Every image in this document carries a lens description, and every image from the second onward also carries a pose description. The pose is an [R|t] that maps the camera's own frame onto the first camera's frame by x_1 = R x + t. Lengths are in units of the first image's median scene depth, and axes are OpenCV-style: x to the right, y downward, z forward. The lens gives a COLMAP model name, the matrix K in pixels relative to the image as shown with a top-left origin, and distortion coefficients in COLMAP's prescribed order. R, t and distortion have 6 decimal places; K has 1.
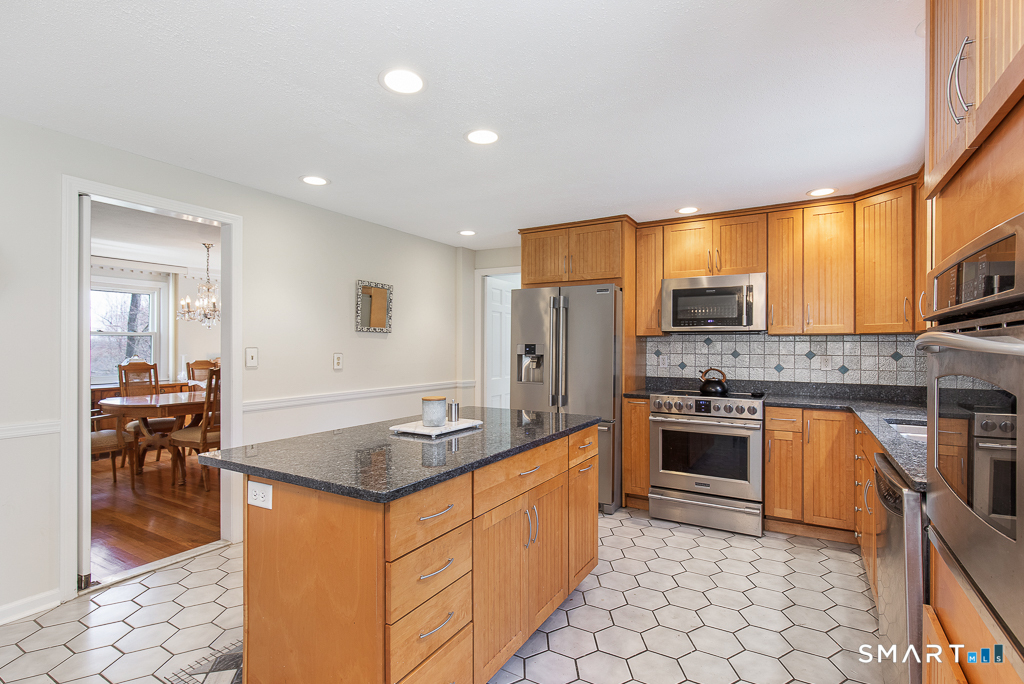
lens RADIAL K [[486.1, 0, 508.9], [0, 486.1, 345.4], [0, 0, 1]] dist [-0.003513, -0.000191]
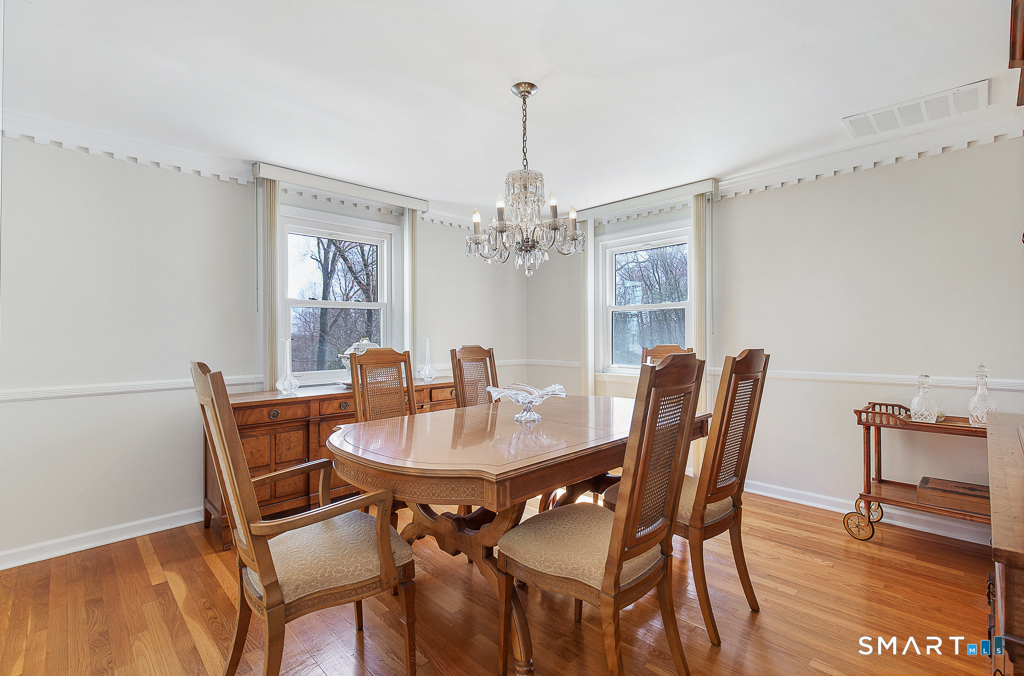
lens RADIAL K [[462.7, 0, 510.3], [0, 462.7, 335.3], [0, 0, 1]] dist [0.005338, 0.000839]
pose [[0.962343, -0.007615, -0.271731, -0.484873], [0.008097, 0.999967, 0.000656, 0.020984], [0.271717, -0.002832, 0.962373, 0.546196]]
